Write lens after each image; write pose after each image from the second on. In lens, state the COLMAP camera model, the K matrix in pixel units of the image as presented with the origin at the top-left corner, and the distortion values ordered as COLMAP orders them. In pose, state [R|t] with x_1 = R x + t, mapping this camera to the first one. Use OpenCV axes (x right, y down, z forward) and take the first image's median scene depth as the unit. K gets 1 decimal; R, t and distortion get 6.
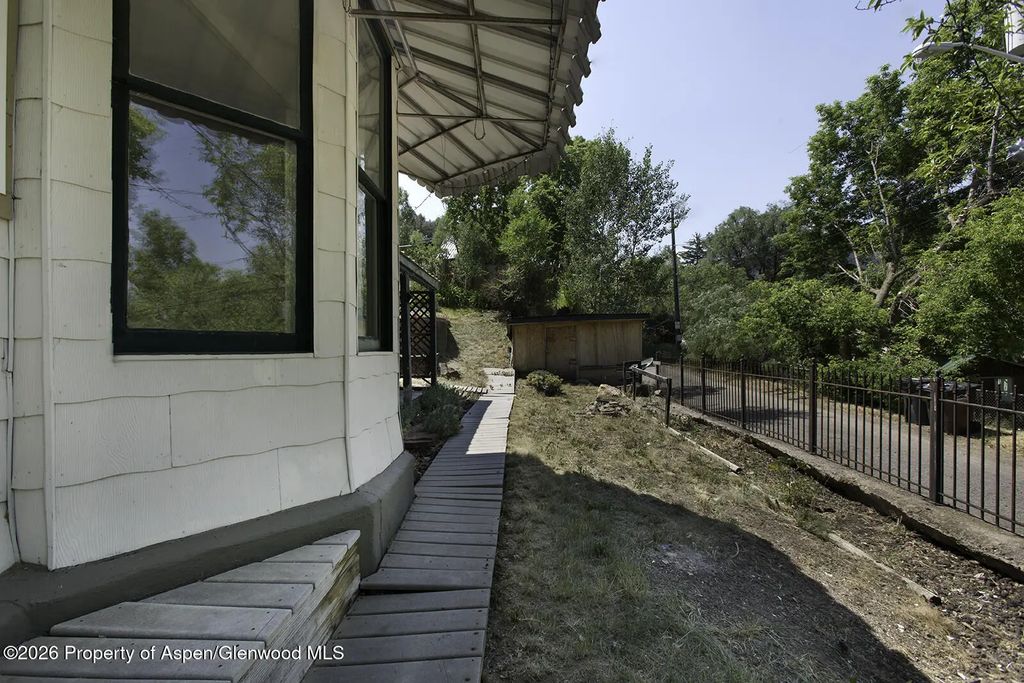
lens RADIAL K [[476.6, 0, 512.1], [0, 476.6, 342.9], [0, 0, 1]] dist [0.014833, 0.000582]
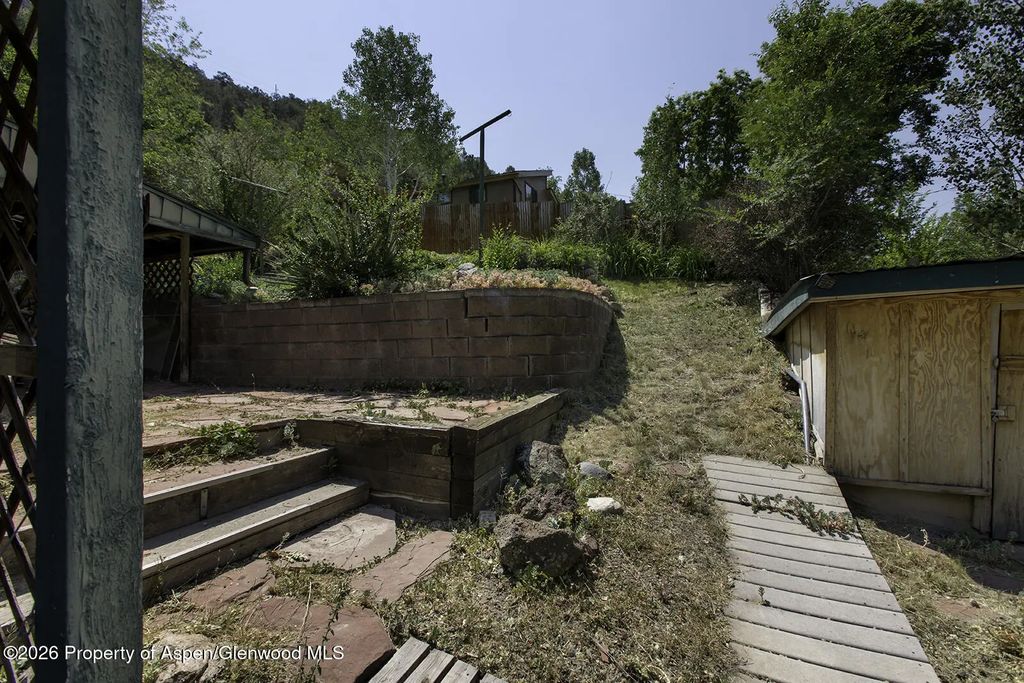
lens RADIAL K [[476.6, 0, 516.3], [0, 476.6, 342.8], [0, 0, 1]] dist [0.014833, 0.000582]
pose [[0.915434, 0.003795, -0.402449, -0.041289], [0.000226, 0.999951, 0.009944, -0.015805], [0.402467, -0.009194, 0.915388, 0.598856]]
